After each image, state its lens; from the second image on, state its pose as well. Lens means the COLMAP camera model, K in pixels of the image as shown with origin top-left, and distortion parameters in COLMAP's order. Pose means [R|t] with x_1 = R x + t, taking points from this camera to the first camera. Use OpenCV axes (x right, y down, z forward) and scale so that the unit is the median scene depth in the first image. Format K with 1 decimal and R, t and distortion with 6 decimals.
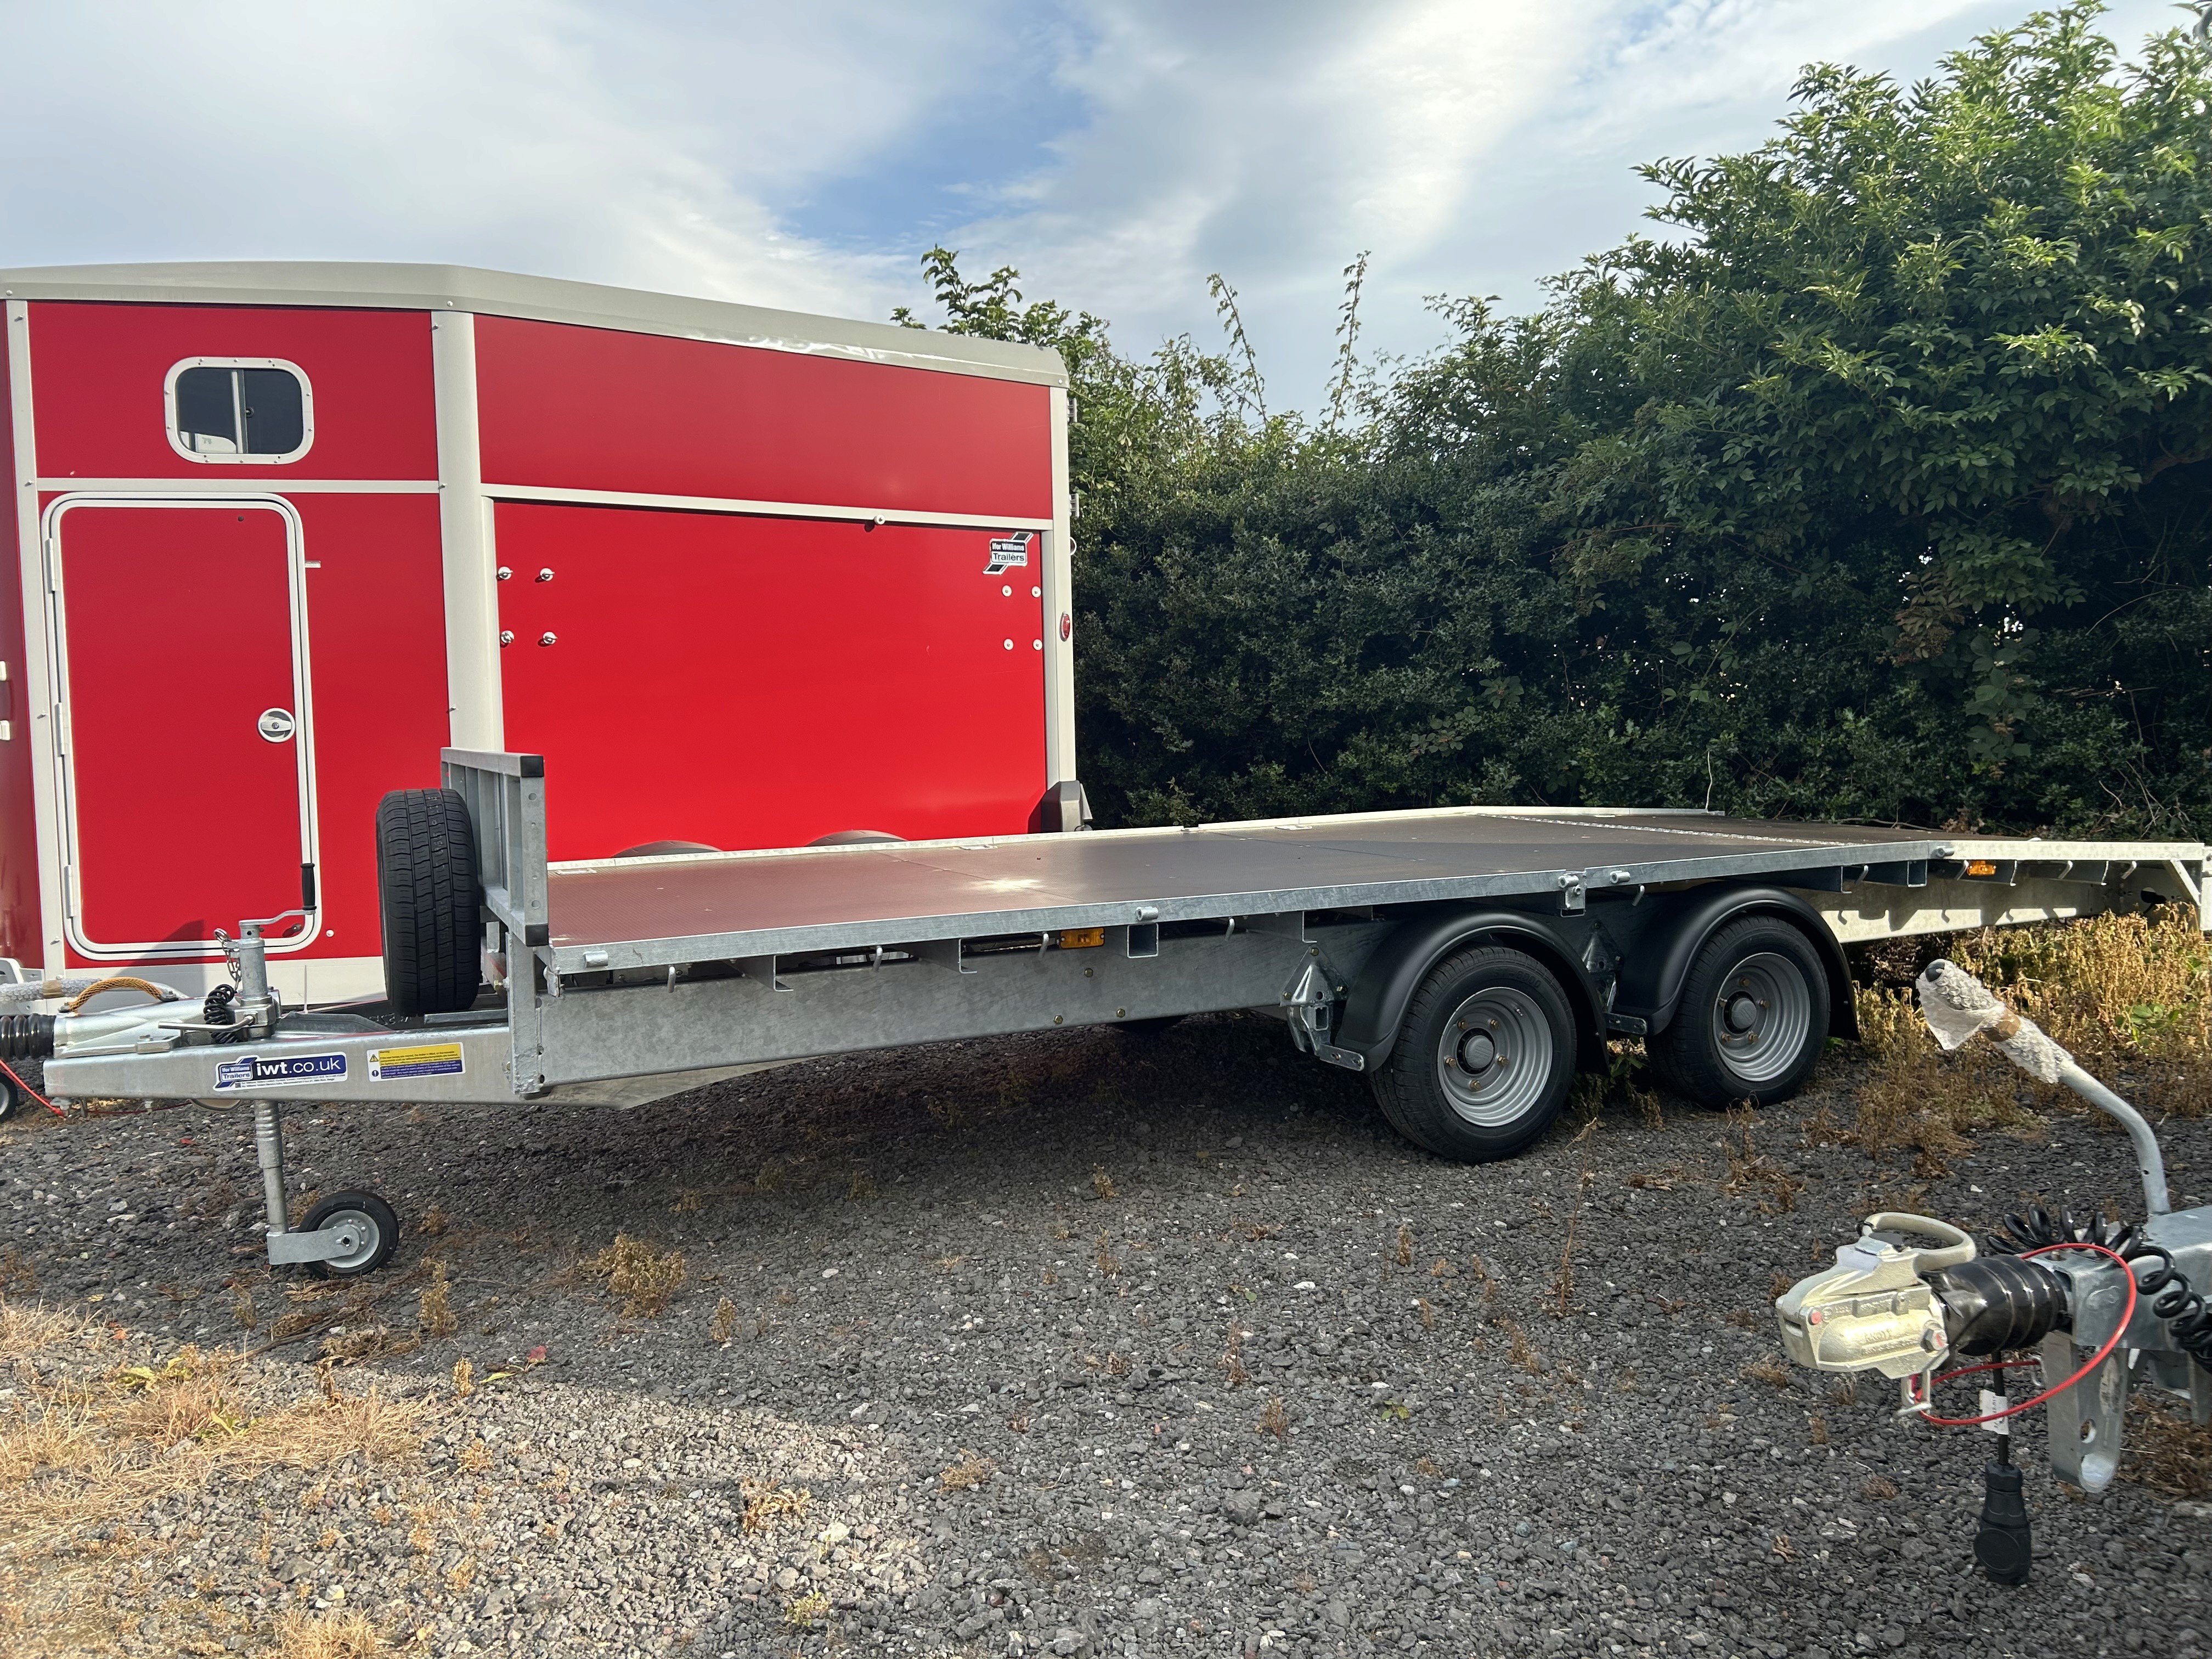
lens RADIAL K [[1664.1, 0, 1071.6], [0, 1664.1, 826.6], [0, 0, 1]] dist [0.048788, -0.059903]
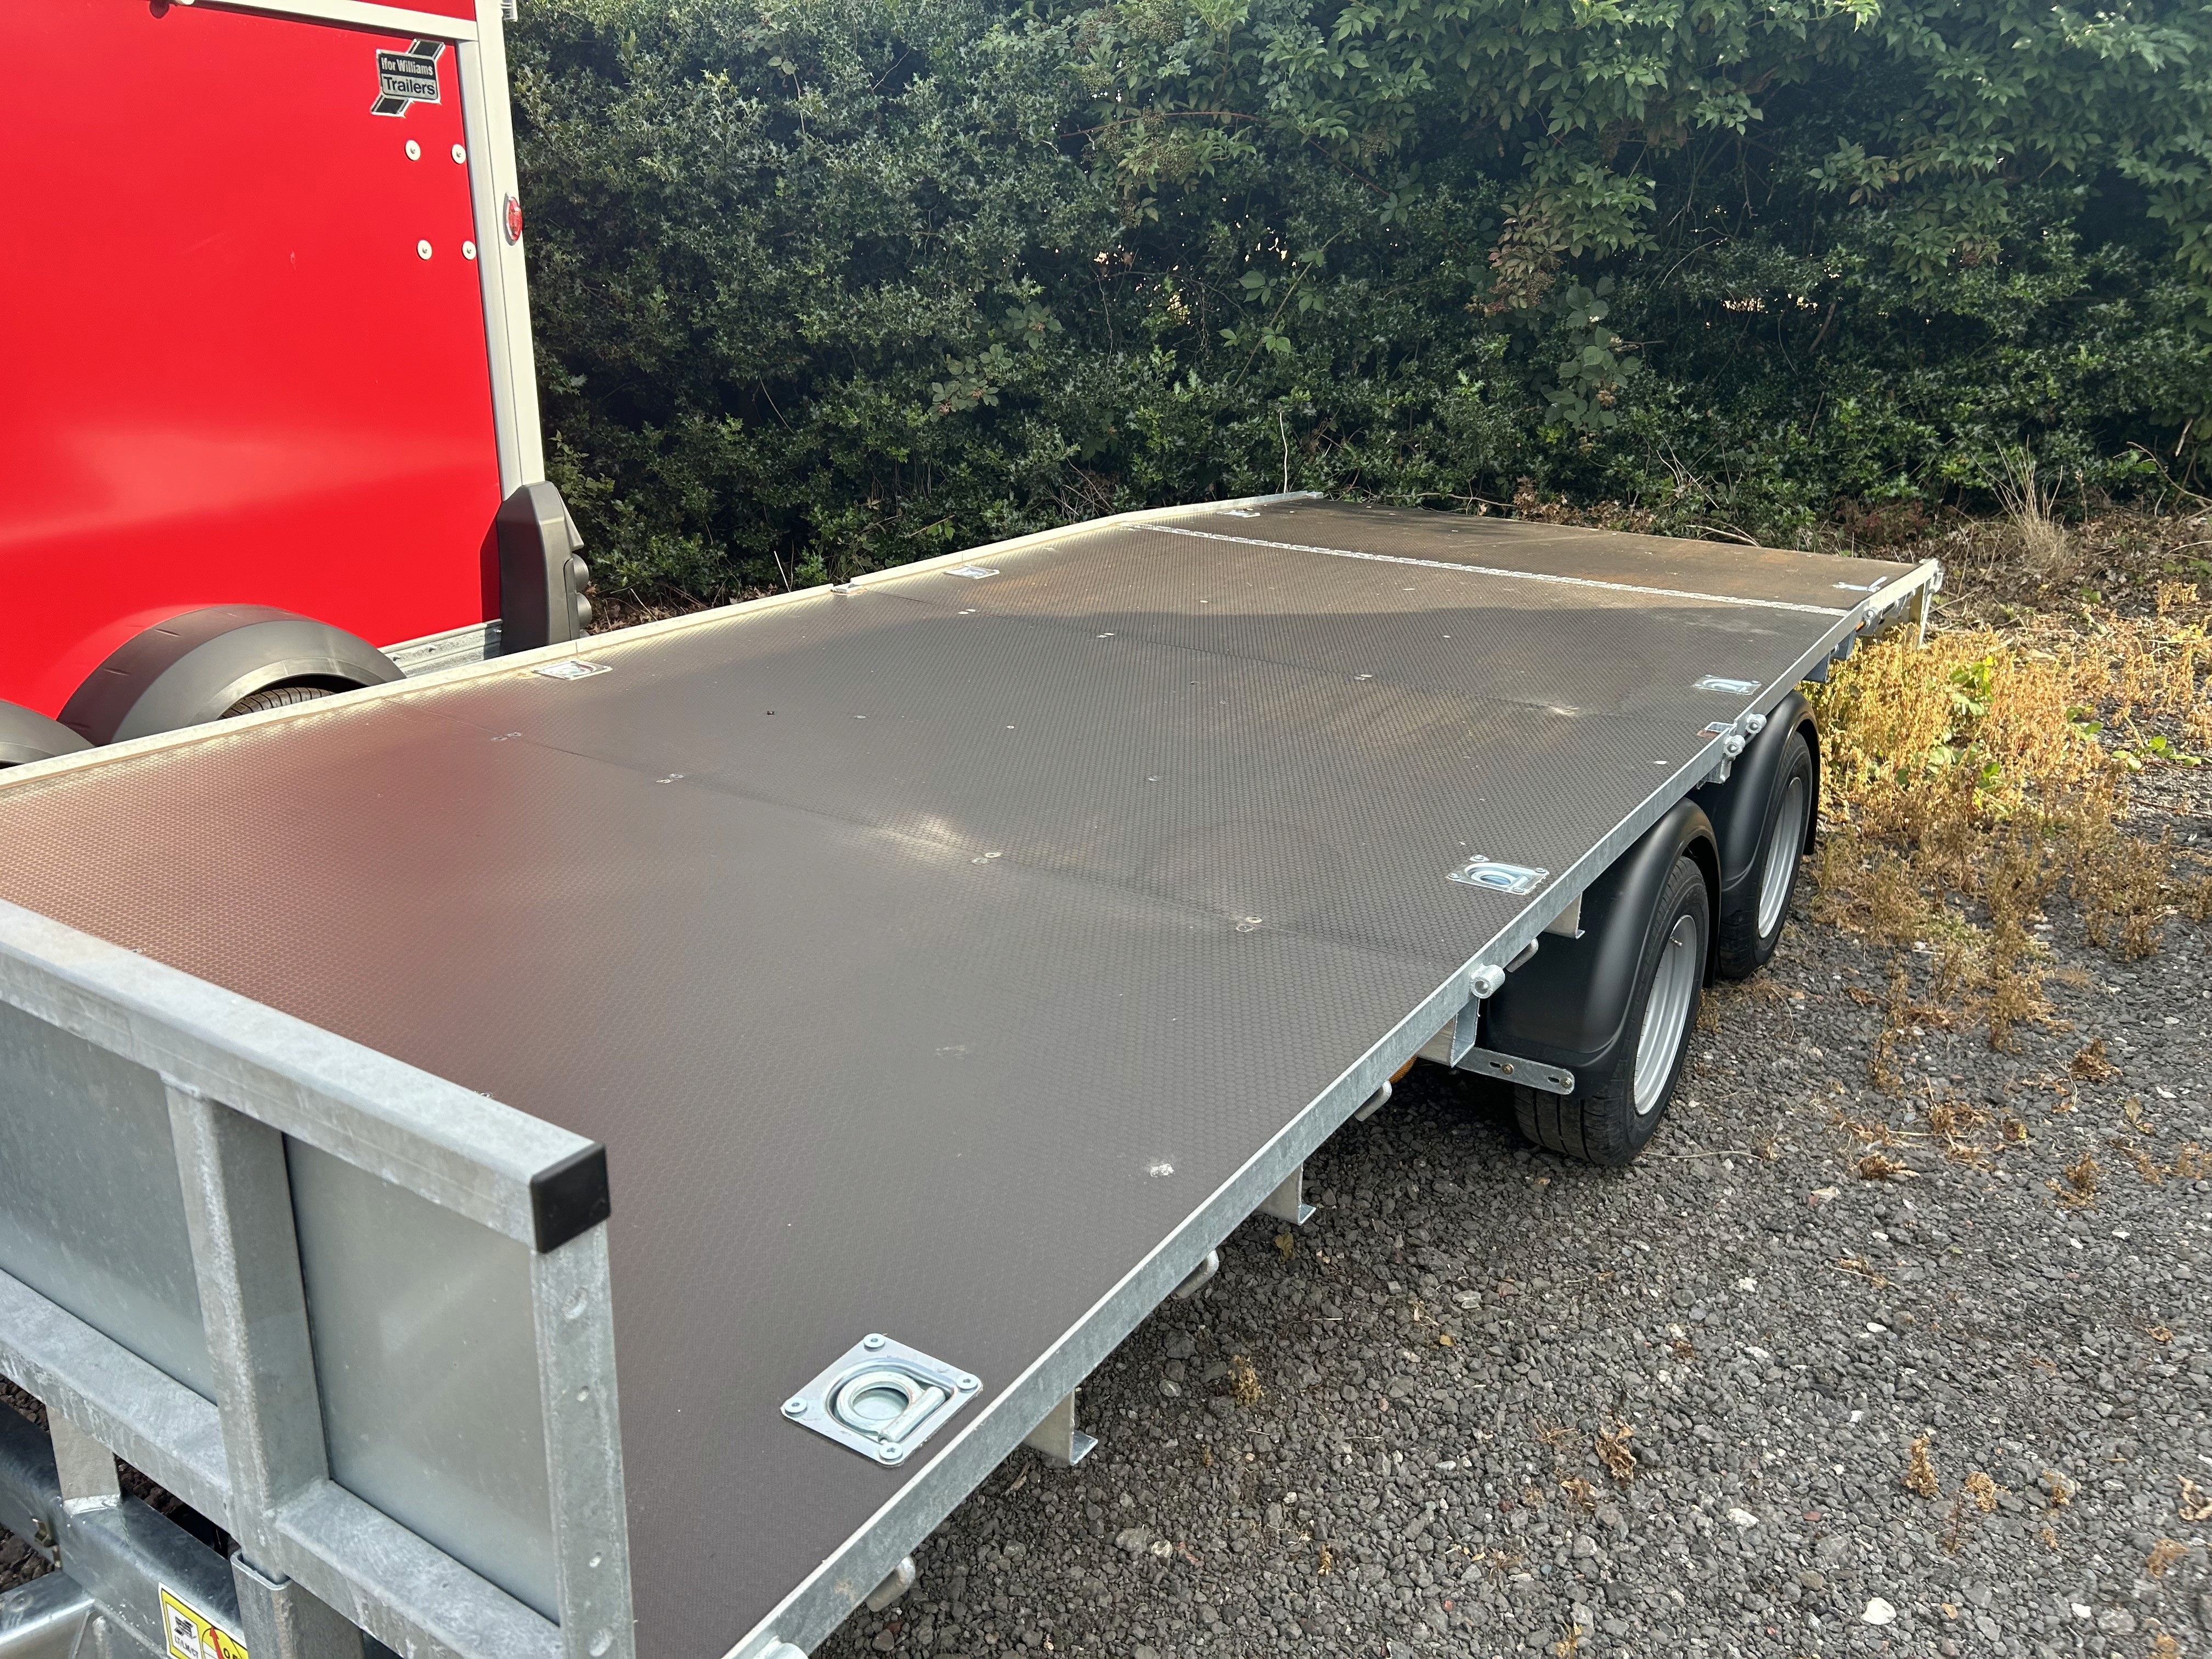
lens RADIAL K [[1671.7, 0, 1126.7], [0, 1671.7, 818.8], [0, 0, 1]] dist [0.056360, -0.058542]
pose [[0.835489, -0.139385, 0.531535, -0.168721], [-0.003966, 0.965740, 0.259482, -0.069921], [-0.549492, -0.218903, 0.806312, 0.340009]]
